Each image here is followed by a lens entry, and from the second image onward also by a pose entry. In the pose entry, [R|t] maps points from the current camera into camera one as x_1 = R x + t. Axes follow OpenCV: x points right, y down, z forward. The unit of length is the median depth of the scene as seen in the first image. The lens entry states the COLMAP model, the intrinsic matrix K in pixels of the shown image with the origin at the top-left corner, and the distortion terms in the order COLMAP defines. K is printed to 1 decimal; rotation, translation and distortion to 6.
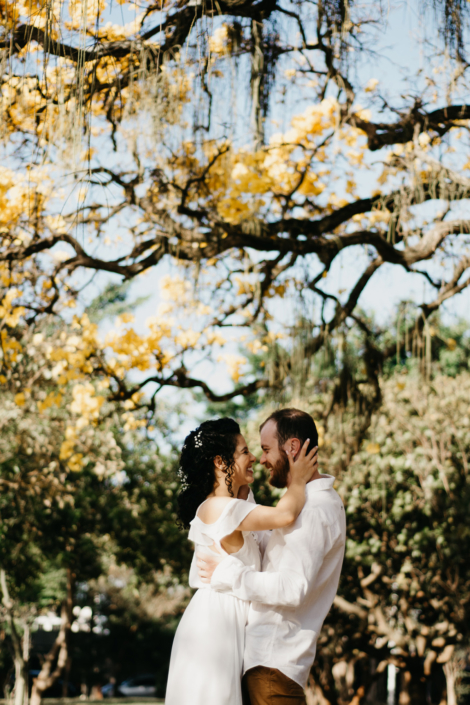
lens RADIAL K [[1482.6, 0, 235.0], [0, 1482.6, 352.5], [0, 0, 1]] dist [-0.003825, 0.295280]
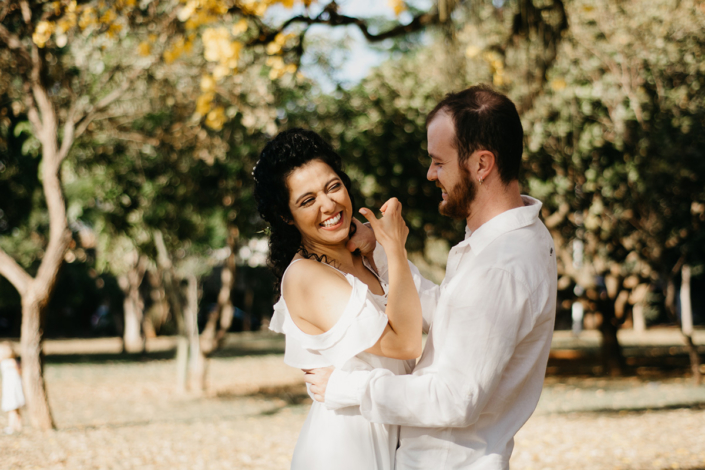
lens RADIAL K [[1457.9, 0, 352.5], [0, 1457.9, 235.0], [0, 0, 1]] dist [0.026838, 0.095162]
pose [[0.998156, -0.039456, -0.046137, 0.005856], [0.046925, 0.983624, 0.174016, -0.002335], [0.038515, -0.175860, 0.983661, 0.101360]]
